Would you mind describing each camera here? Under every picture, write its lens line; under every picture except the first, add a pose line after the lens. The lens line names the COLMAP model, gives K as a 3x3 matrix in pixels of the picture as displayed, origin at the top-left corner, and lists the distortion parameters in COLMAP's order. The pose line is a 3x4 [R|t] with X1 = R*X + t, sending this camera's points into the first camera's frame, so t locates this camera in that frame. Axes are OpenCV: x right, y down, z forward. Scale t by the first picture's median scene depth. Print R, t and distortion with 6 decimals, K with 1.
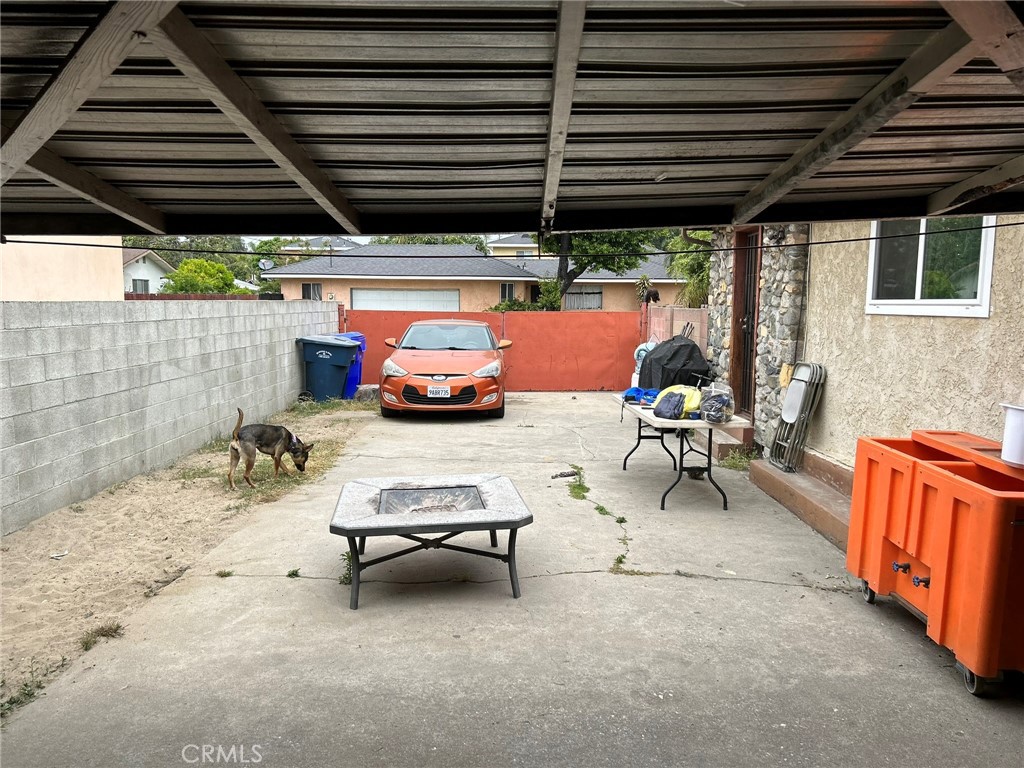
lens RADIAL K [[767.4, 0, 514.3], [0, 767.4, 384.8], [0, 0, 1]] dist [0.064824, -0.070710]
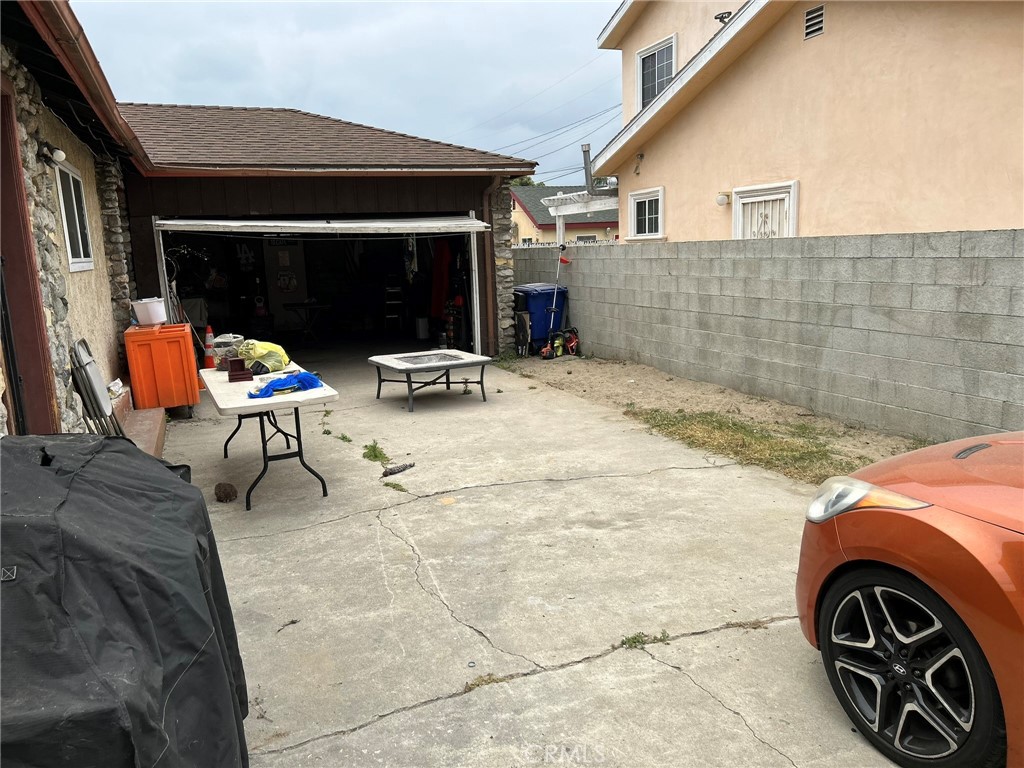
lens RADIAL K [[767.4, 0, 504.2], [0, 767.4, 389.0], [0, 0, 1]] dist [0.064824, -0.070710]
pose [[-0.930270, 0.094420, -0.354517, 0.234206], [-0.008449, 0.960545, 0.277998, -0.180669], [0.366778, 0.261608, -0.892768, 1.678291]]
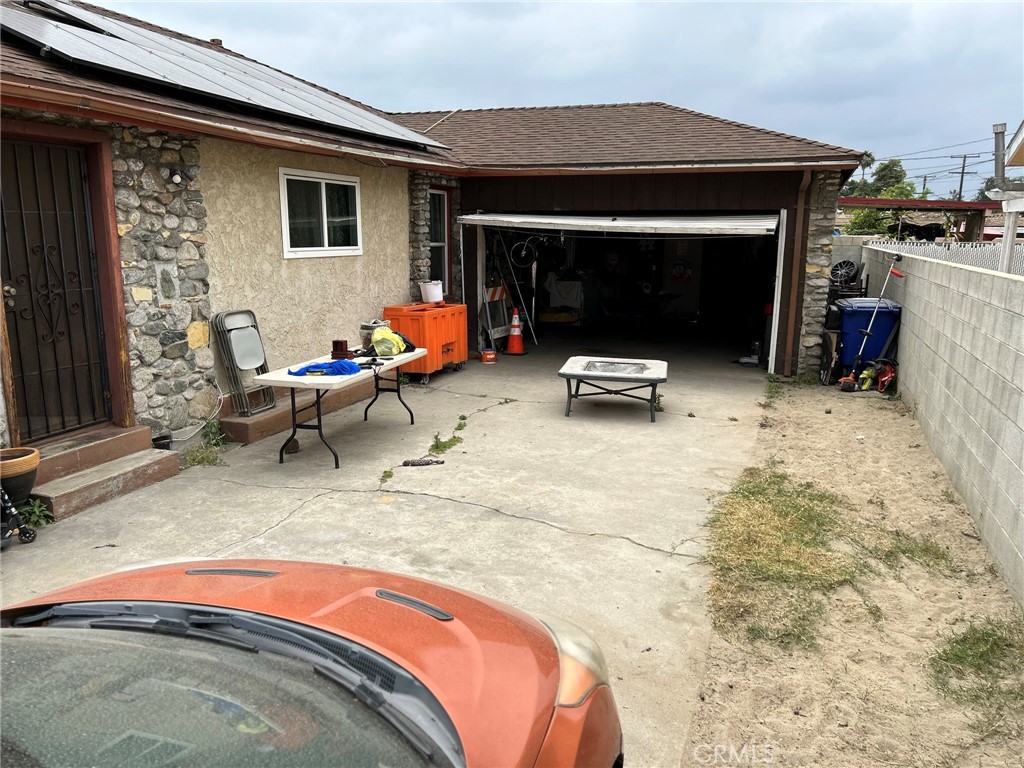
lens RADIAL K [[767.4, 0, 512.3], [0, 767.4, 385.1], [0, 0, 1]] dist [0.064824, -0.070710]
pose [[-0.939453, -0.085532, 0.331832, -0.296176], [0.018934, 0.953914, 0.299483, -0.215523], [-0.342154, 0.287633, -0.894538, 1.657824]]
